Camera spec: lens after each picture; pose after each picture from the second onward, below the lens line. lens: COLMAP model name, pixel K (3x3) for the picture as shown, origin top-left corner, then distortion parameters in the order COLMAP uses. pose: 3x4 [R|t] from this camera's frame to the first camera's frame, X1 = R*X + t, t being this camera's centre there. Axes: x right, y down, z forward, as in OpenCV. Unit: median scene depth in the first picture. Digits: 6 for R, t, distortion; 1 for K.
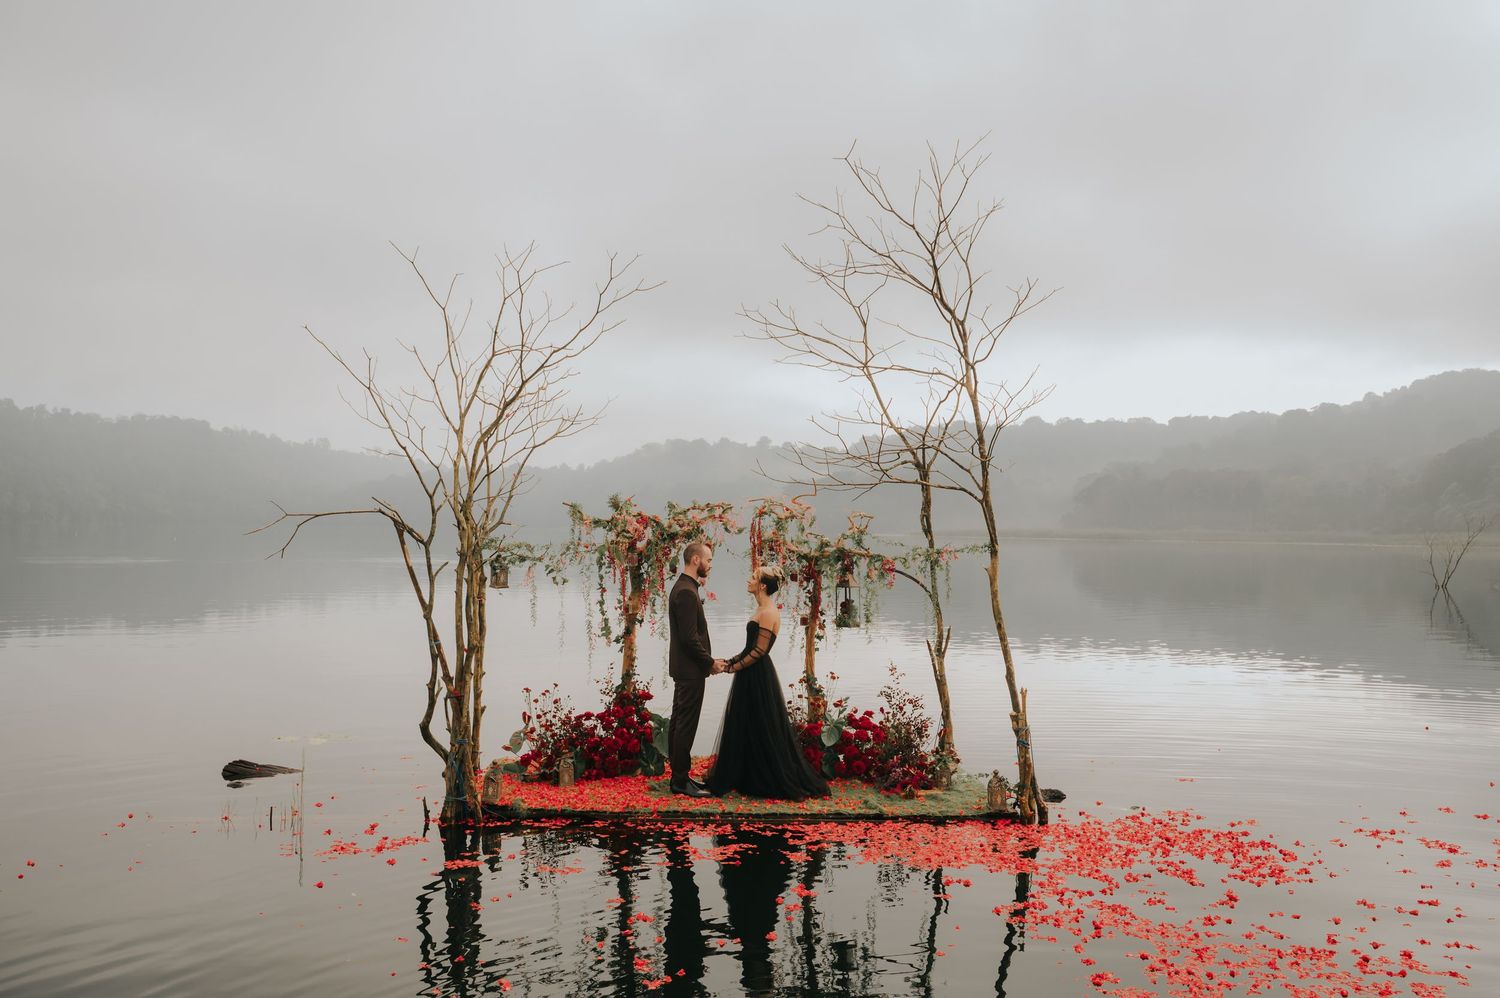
lens RADIAL K [[1218.1, 0, 750.9], [0, 1218.1, 505.1], [0, 0, 1]] dist [0.004115, 0.002736]
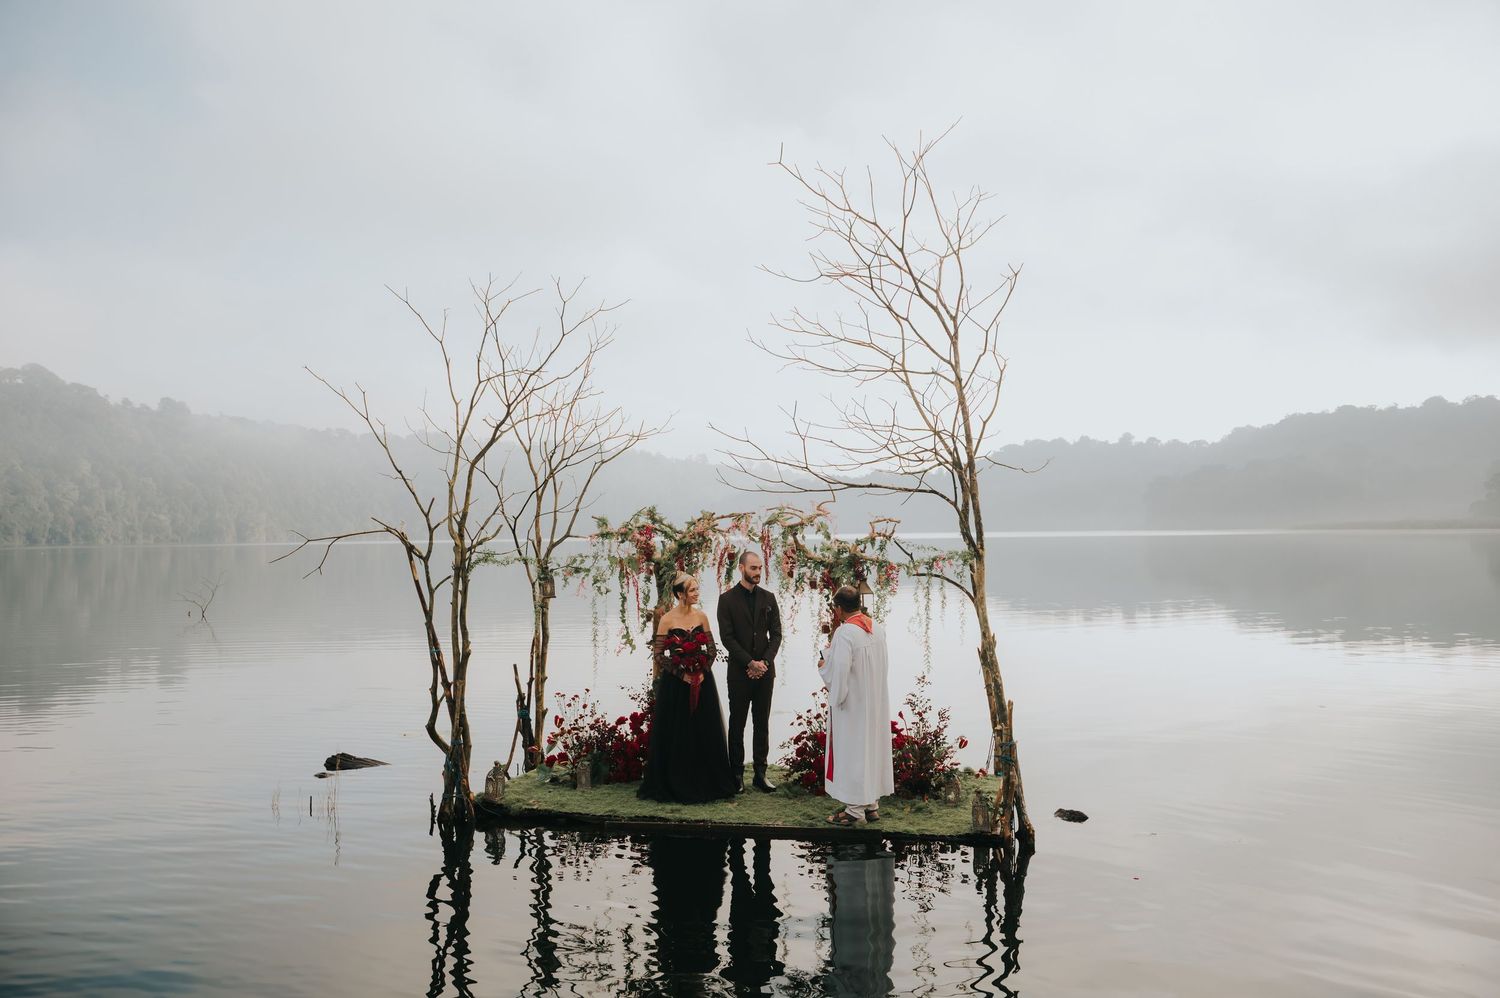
lens RADIAL K [[1218.1, 0, 753.9], [0, 1218.1, 501.5], [0, 0, 1]] dist [0.004115, 0.002736]
pose [[0.956418, -0.033300, -0.290096, 0.284635], [0.031194, 0.999443, -0.011880, 0.002003], [0.290330, 0.002313, 0.956924, 0.038387]]
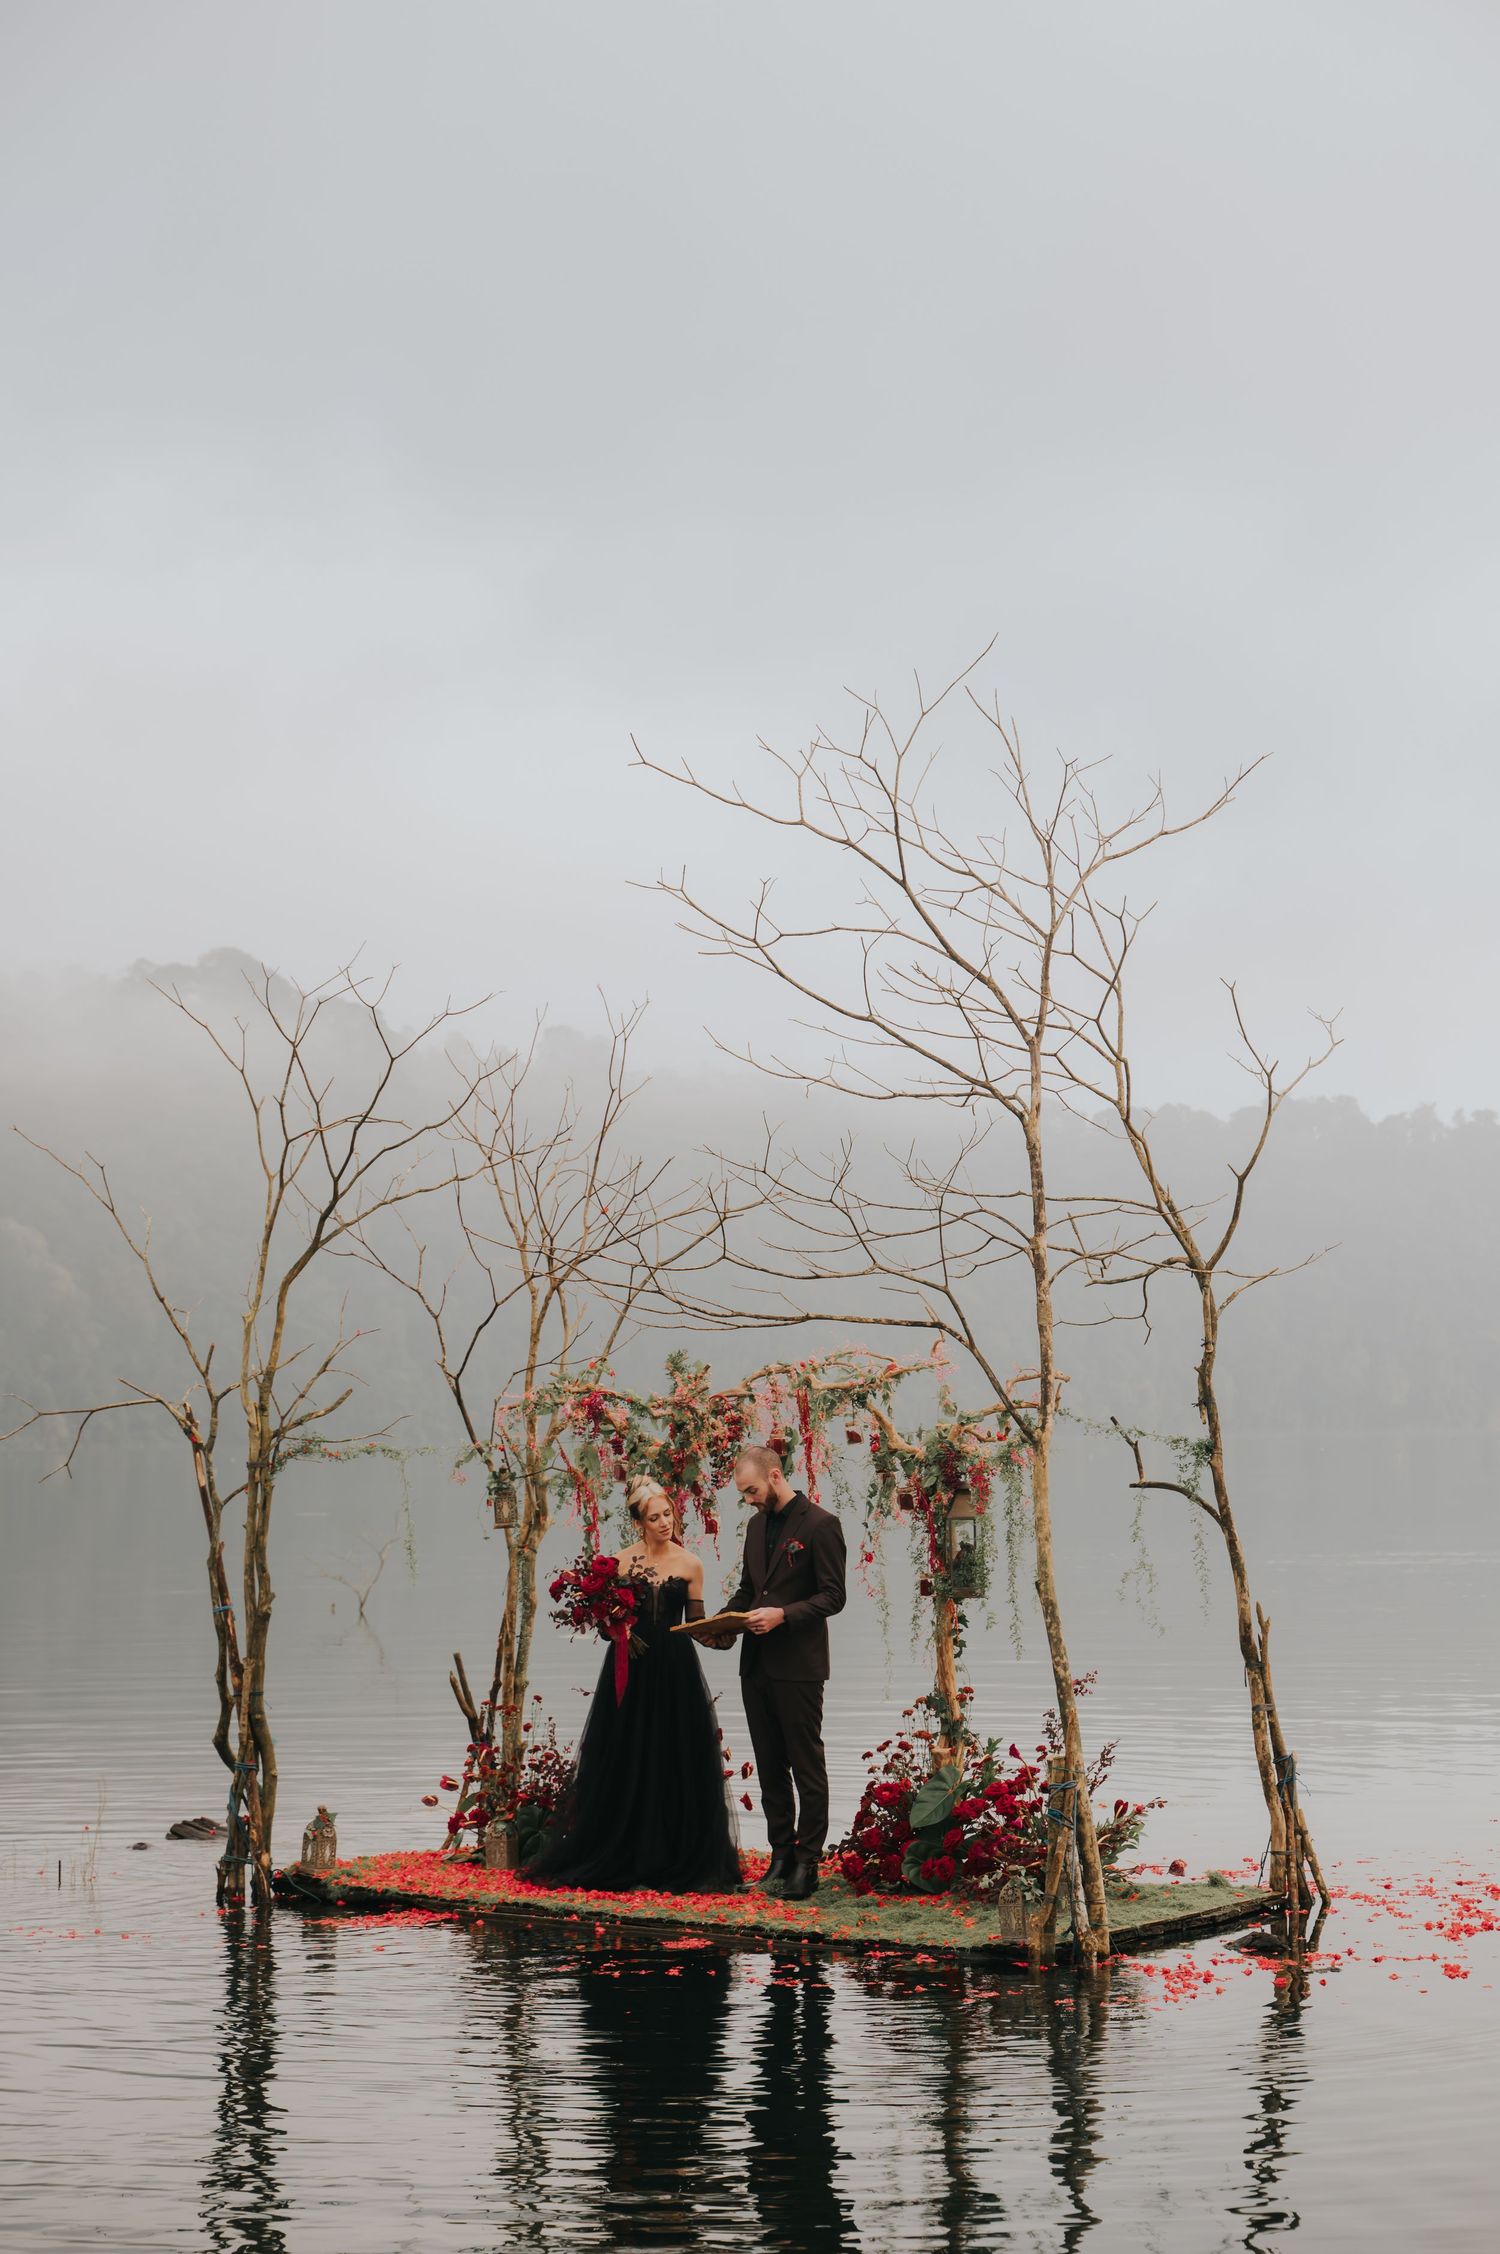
lens RADIAL K [[3921.8, 0, 789.7], [0, 3921.8, 1161.7], [0, 0, 1]] dist [0.015766, 0.000000]
pose [[0.765870, -0.069190, -0.639262, 1.091347], [0.037449, 0.997306, -0.063077, 0.019140], [0.641904, 0.024369, 0.766398, -0.312606]]
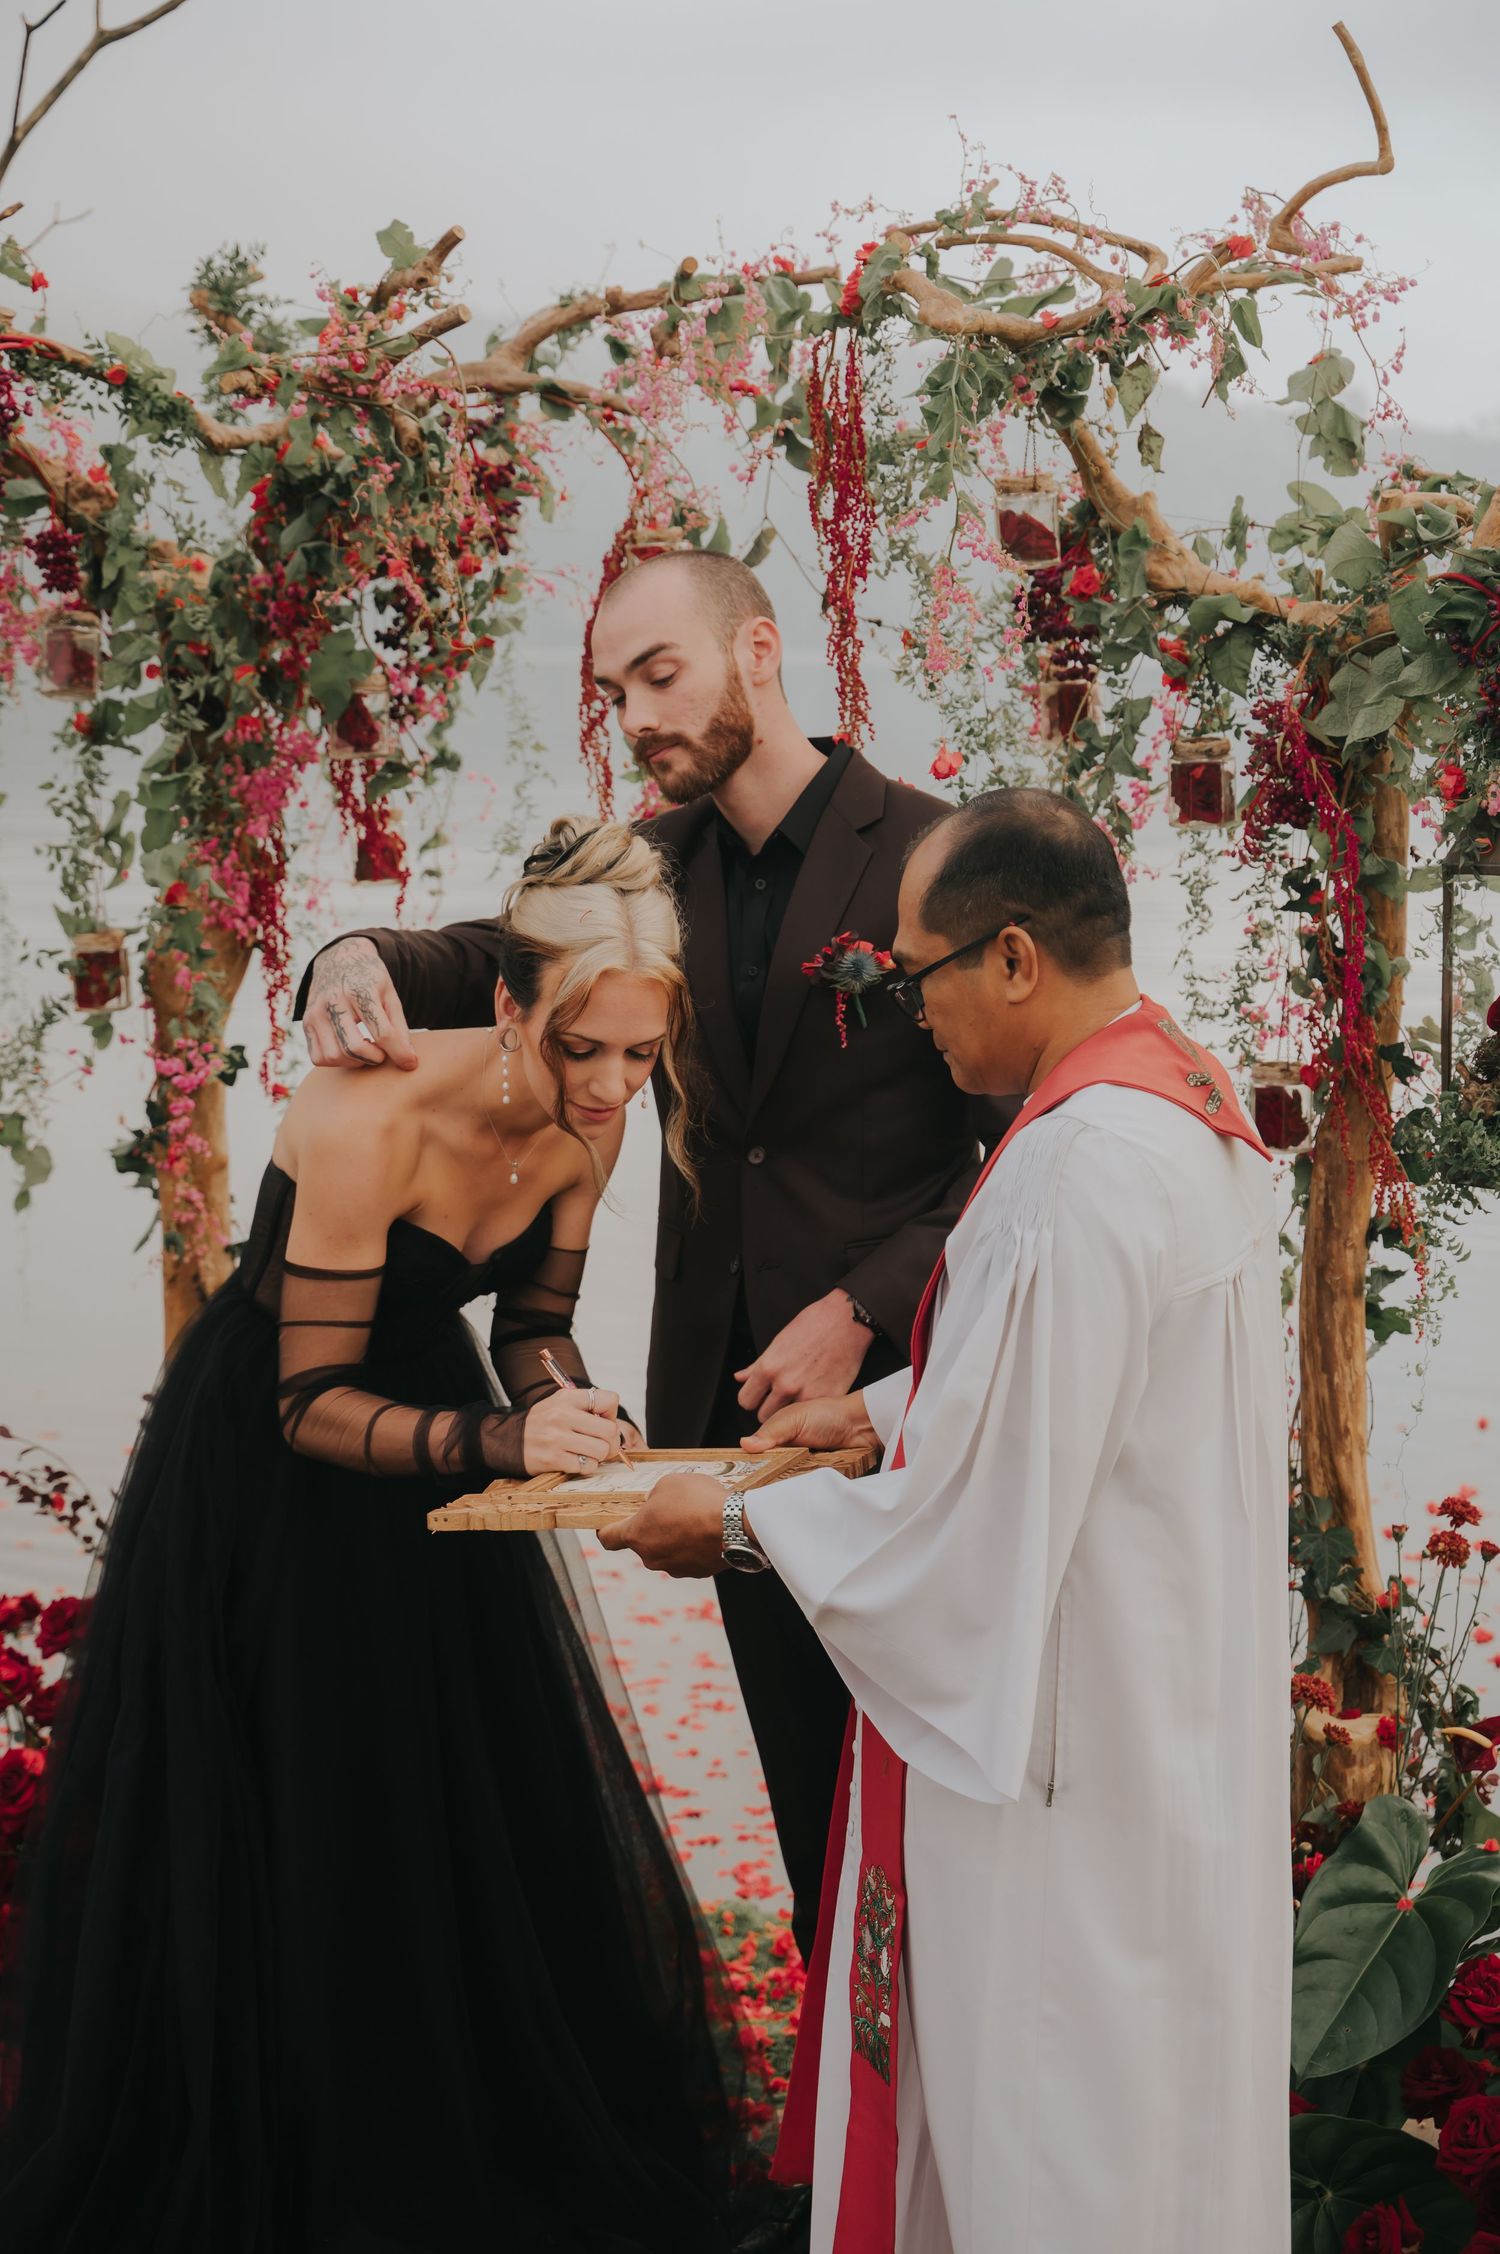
lens RADIAL K [[3829.1, 0, 733.2], [0, 3829.1, 1131.7], [0, 0, 1]] dist [0.041412, 0.000000]
pose [[0.876840, 0.053213, -0.477827, 0.200036], [0.013118, 0.990838, 0.134416, 0.039717], [0.480602, -0.124130, 0.868109, 0.612425]]
